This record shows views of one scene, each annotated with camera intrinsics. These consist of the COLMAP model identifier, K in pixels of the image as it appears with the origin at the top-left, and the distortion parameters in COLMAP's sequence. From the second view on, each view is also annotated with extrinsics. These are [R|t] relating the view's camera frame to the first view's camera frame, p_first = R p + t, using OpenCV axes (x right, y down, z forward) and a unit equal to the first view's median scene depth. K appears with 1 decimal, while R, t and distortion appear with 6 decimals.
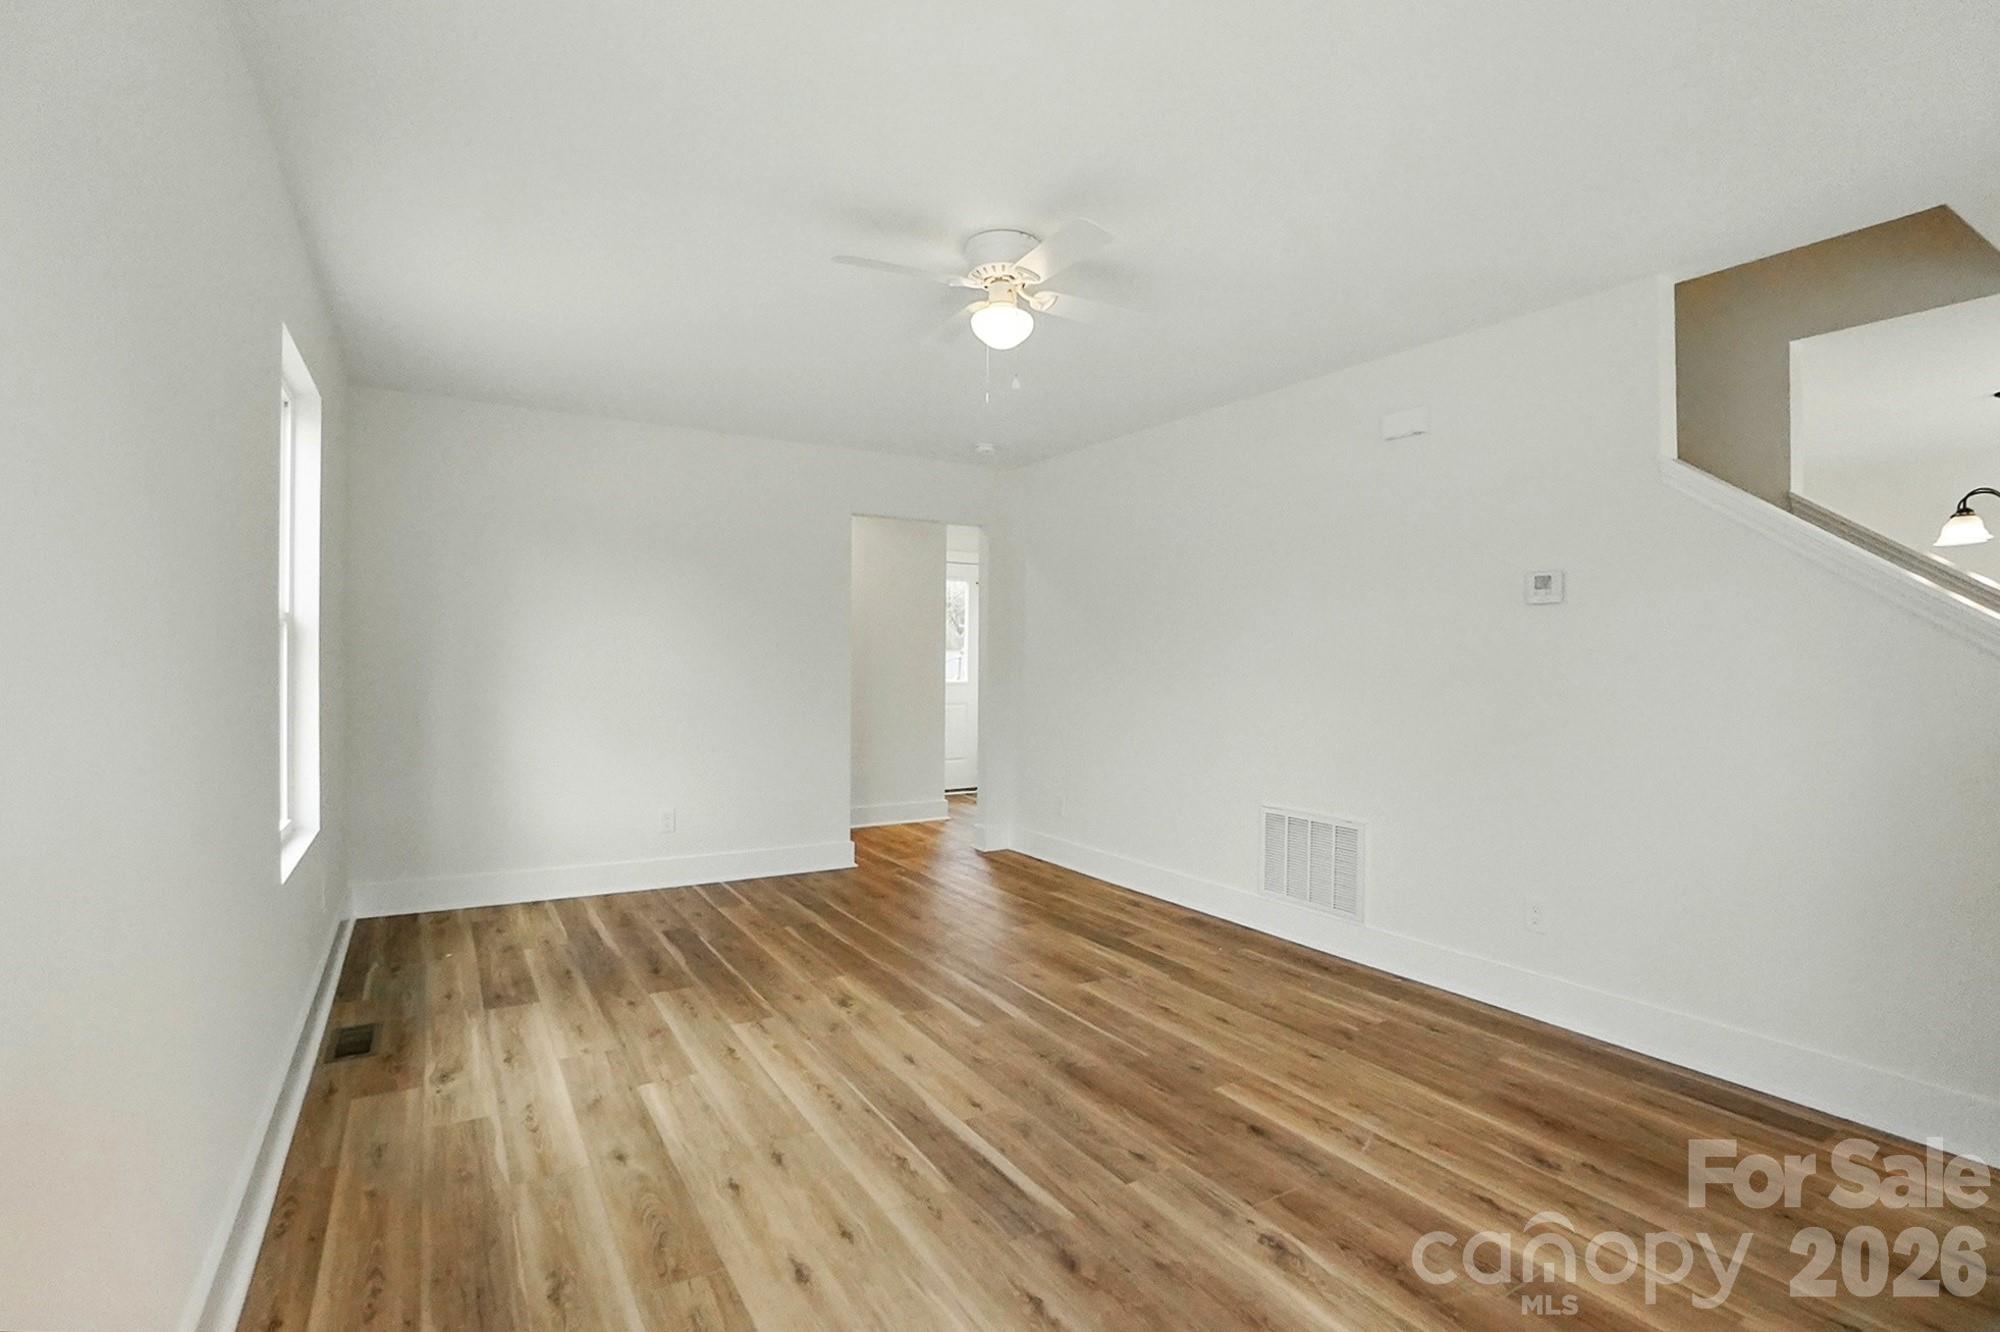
lens RADIAL K [[928.2, 0, 1009.2], [0, 928.2, 655.8], [0, 0, 1]] dist [-0.065181, 0.024937]
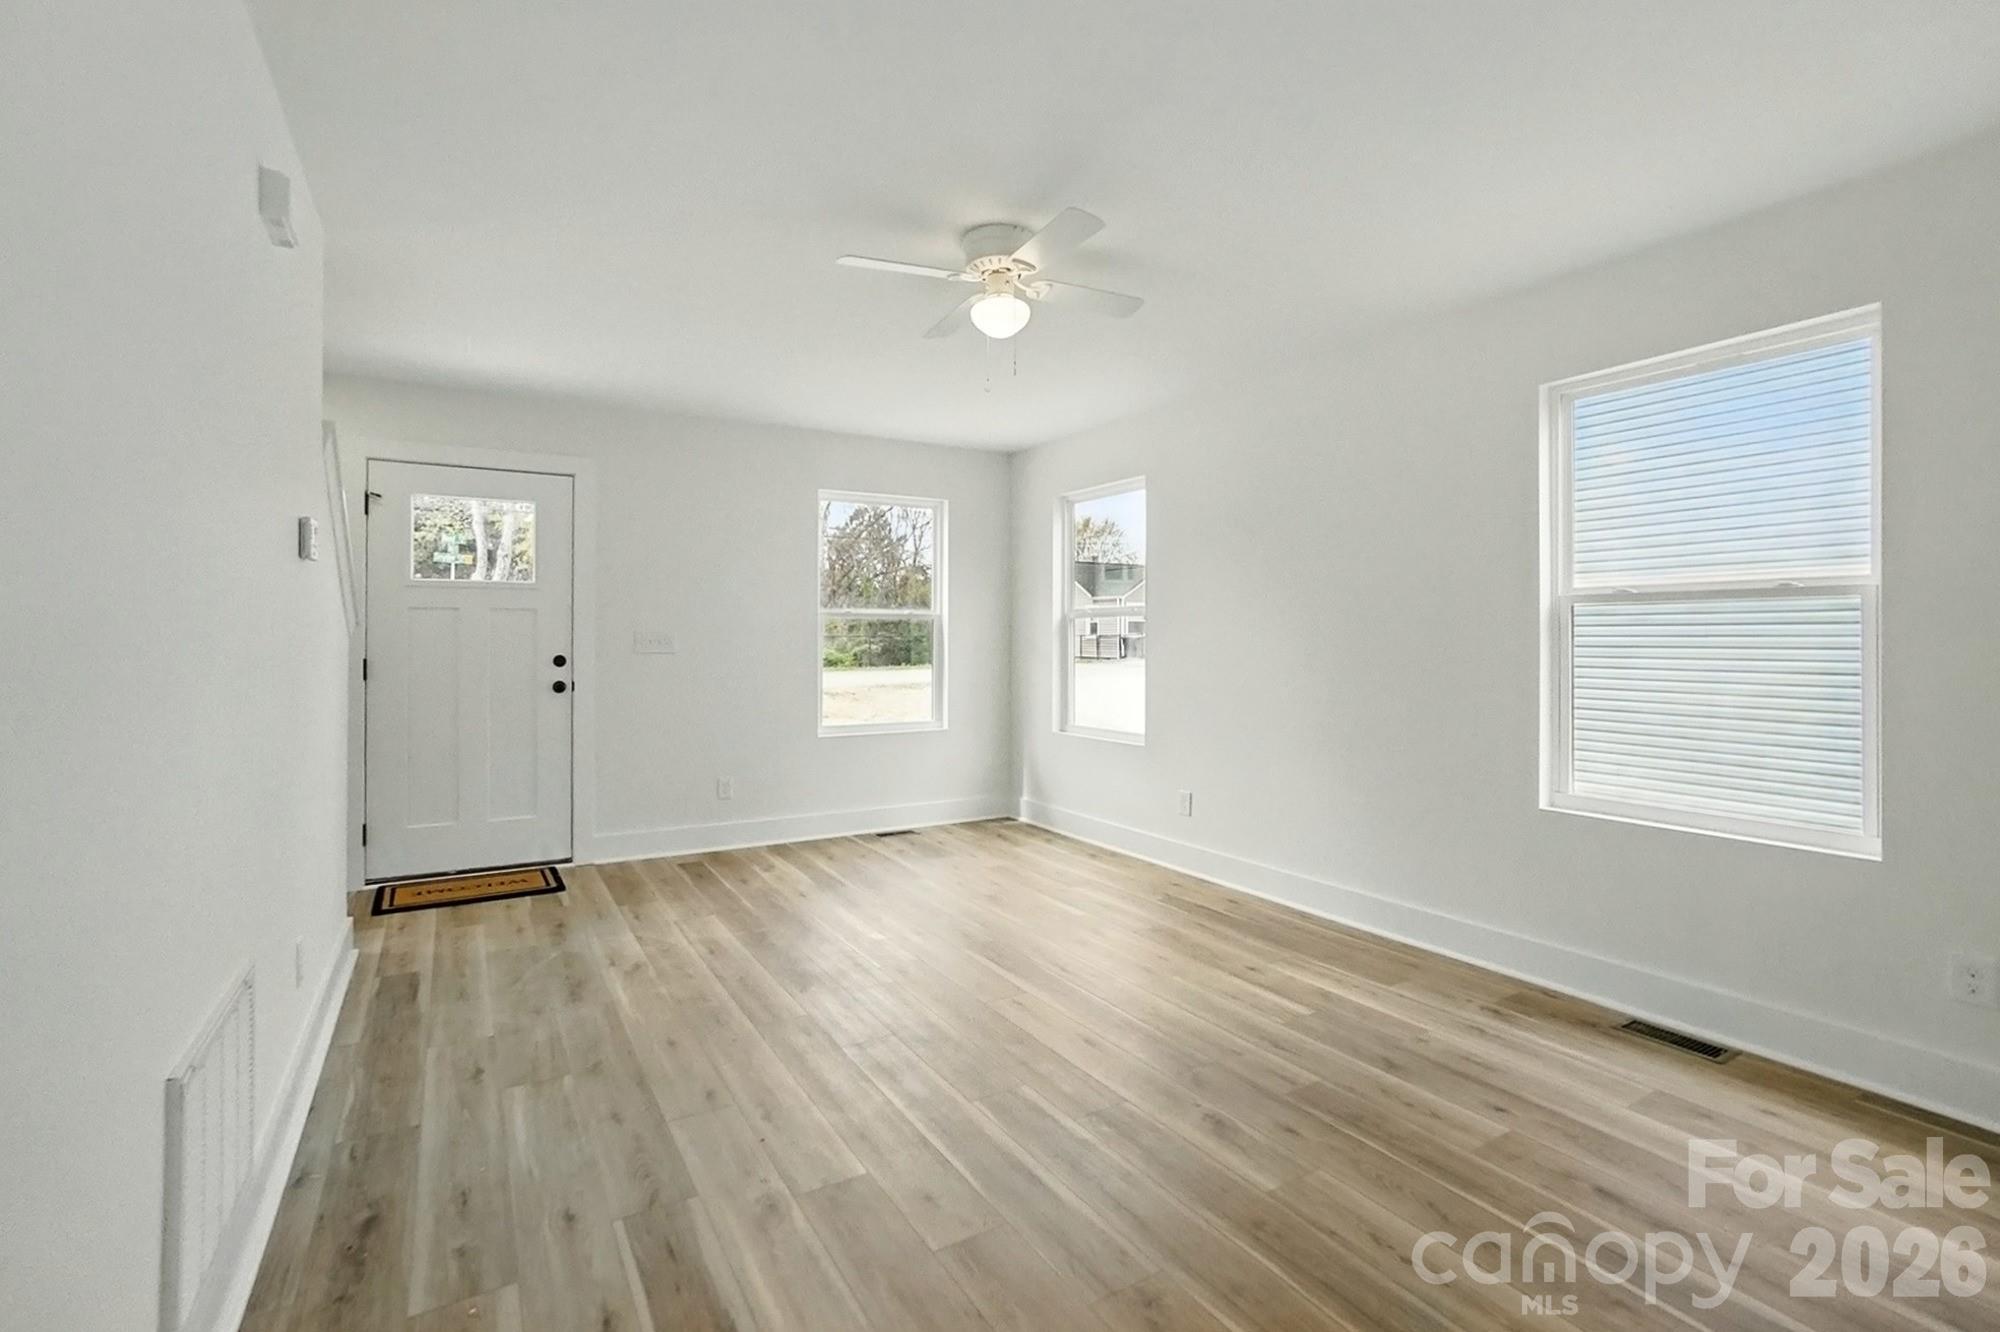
lens RADIAL K [[885.1, 0, 967.3], [0, 885.1, 641.4], [0, 0, 1]] dist [-0.021668, 0.000497]
pose [[-0.998609, -0.009688, 0.051824, -0.021251], [-0.009663, 0.999953, 0.000742, 0.010119], [-0.051829, 0.000240, -0.998656, 1.863947]]
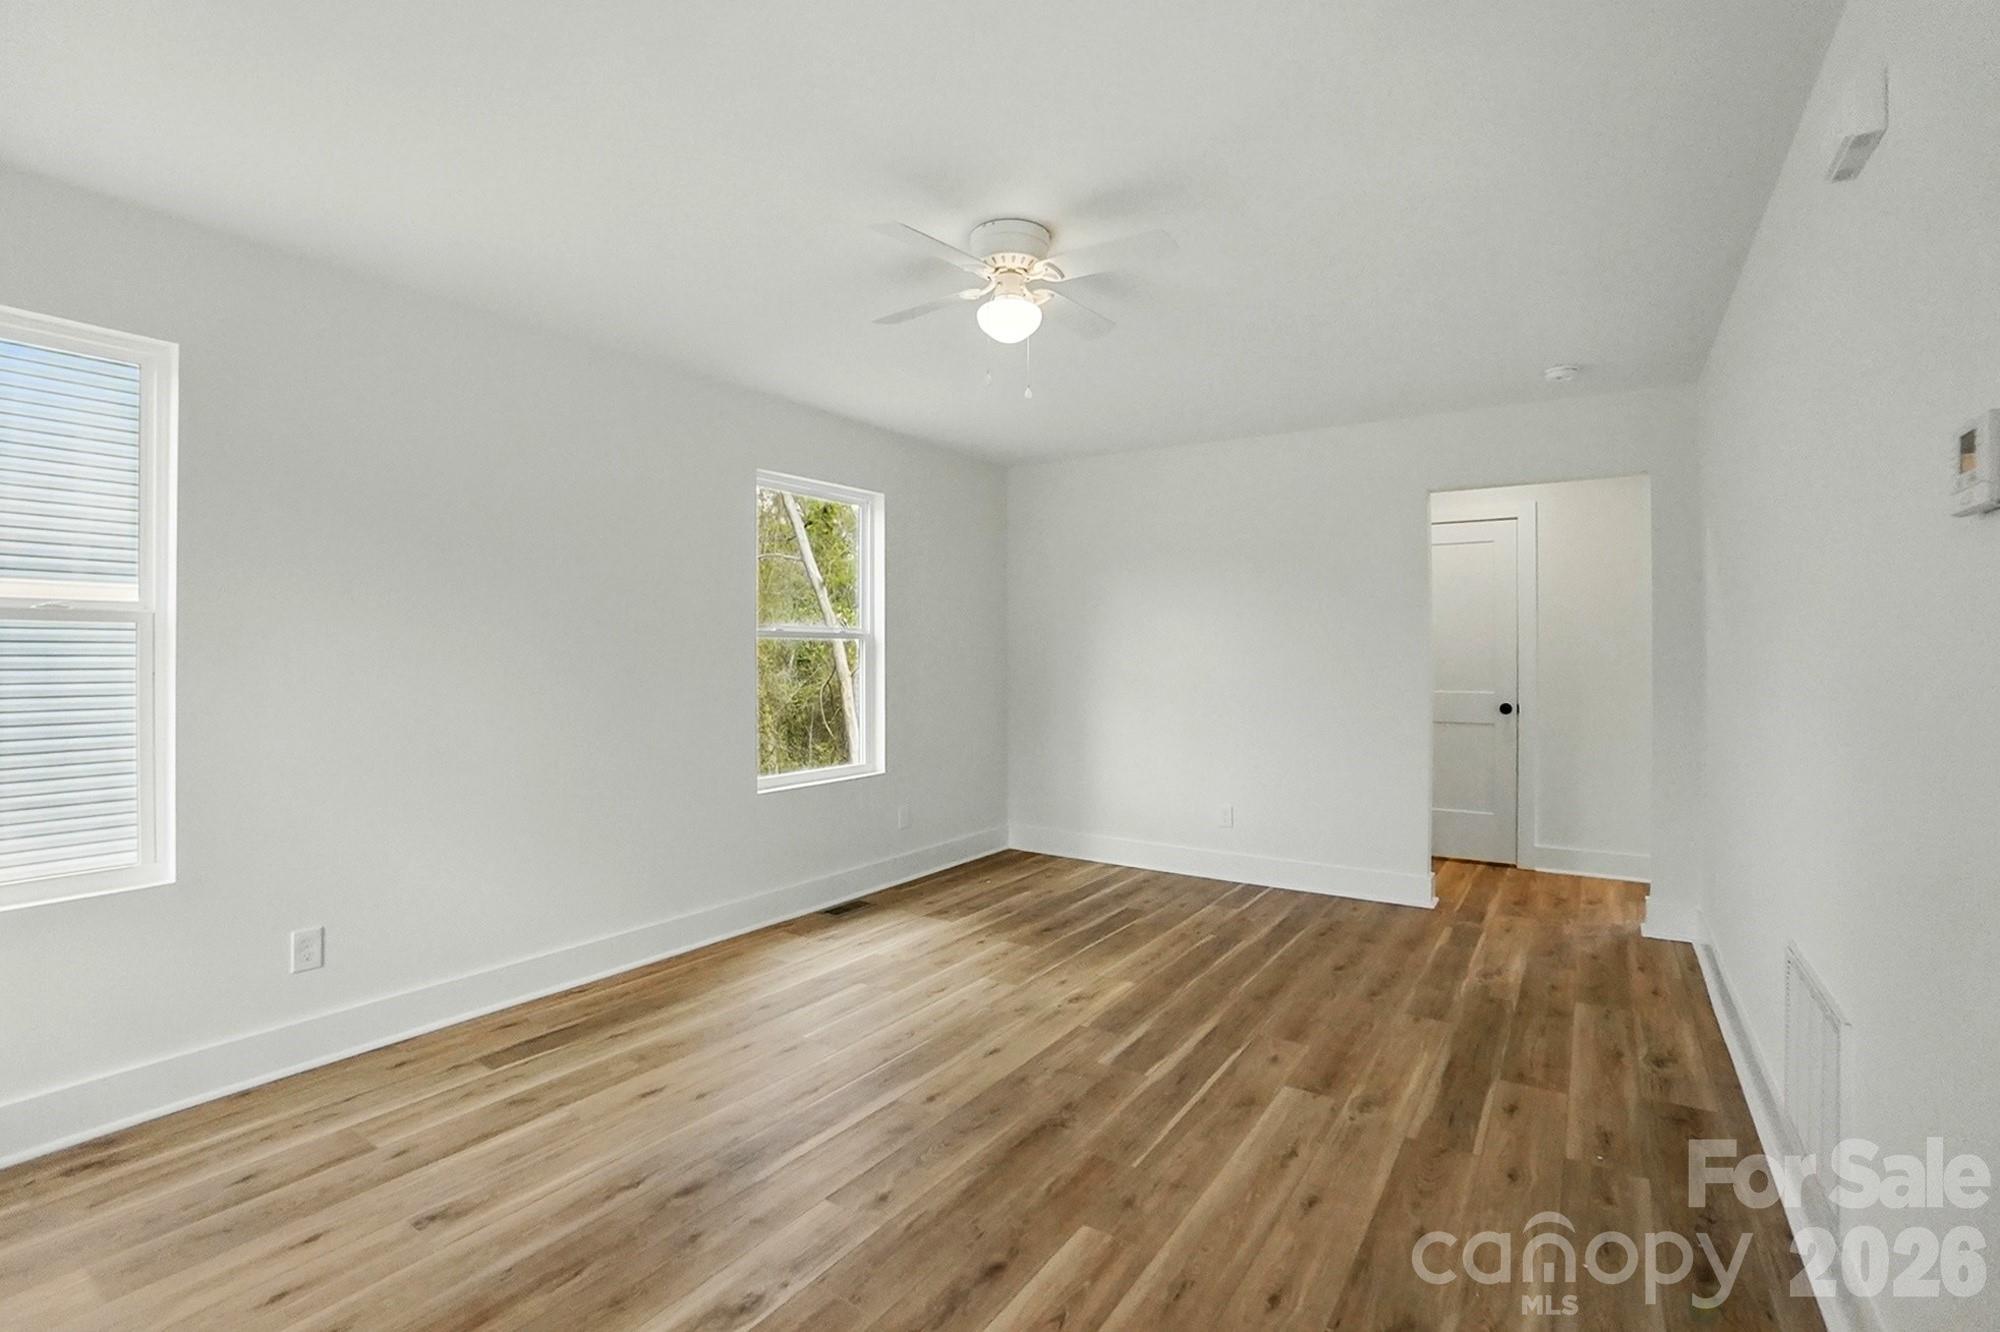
lens RADIAL K [[928.2, 0, 1009.2], [0, 928.2, 655.8], [0, 0, 1]] dist [-0.065181, 0.024937]
pose [[0.406529, -0.006930, -0.913611, 0.806119], [0.004494, 0.999974, -0.005585, 0.001177], [0.913627, -0.001835, 0.406550, 0.570458]]
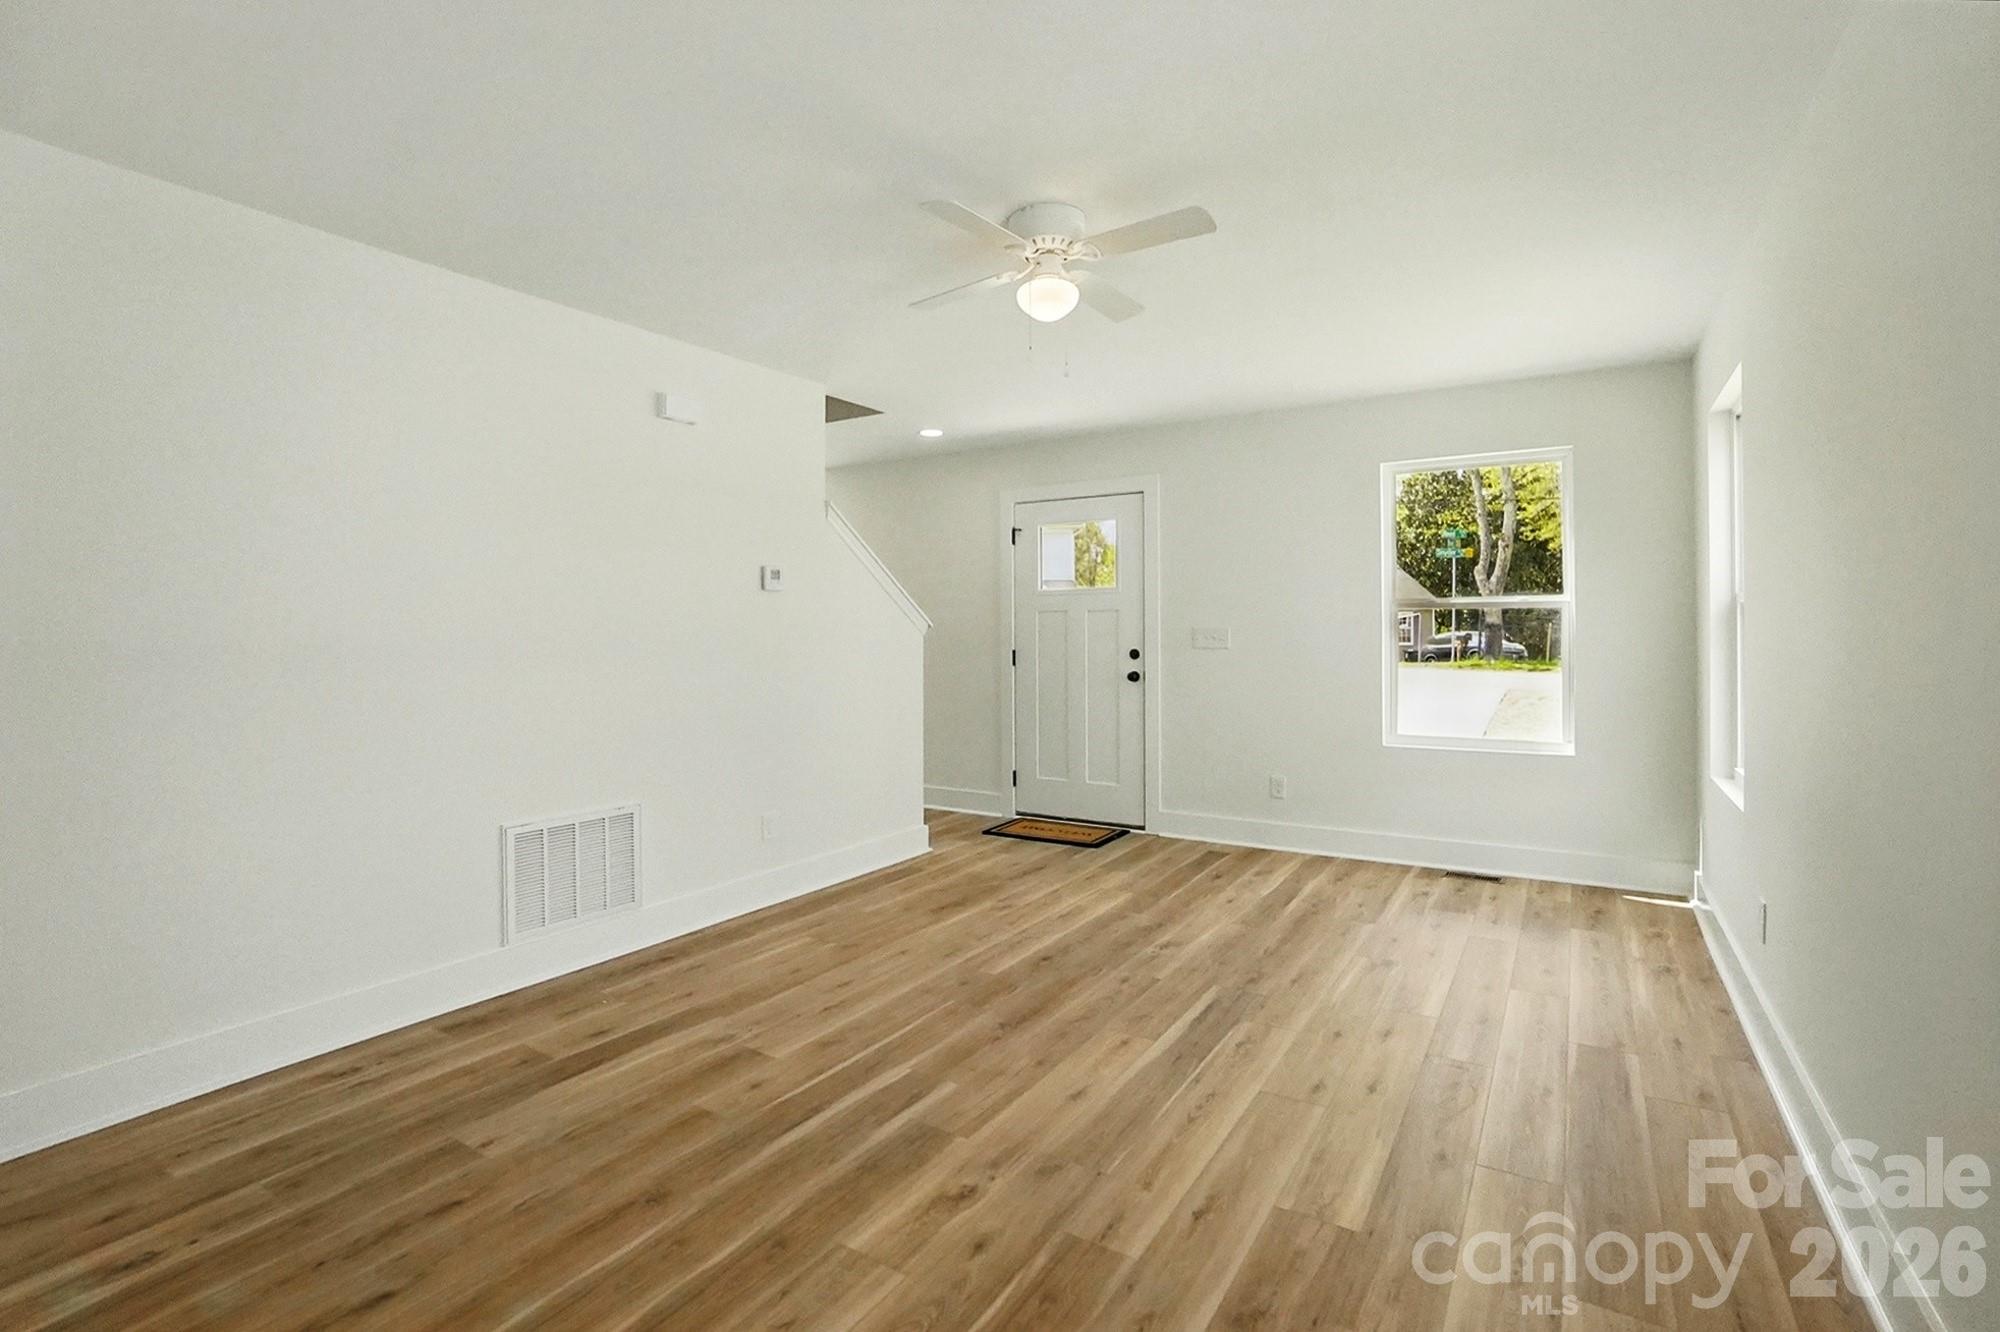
lens RADIAL K [[901.0, 0, 995.6], [0, 901.0, 631.9], [0, 0, 1]] dist [-0.047771, 0.000257]
pose [[-0.413712, -0.003879, 0.910400, -0.802476], [0.000708, 0.999989, 0.004582, -0.001699], [-0.910408, 0.002540, -0.413705, 1.353298]]
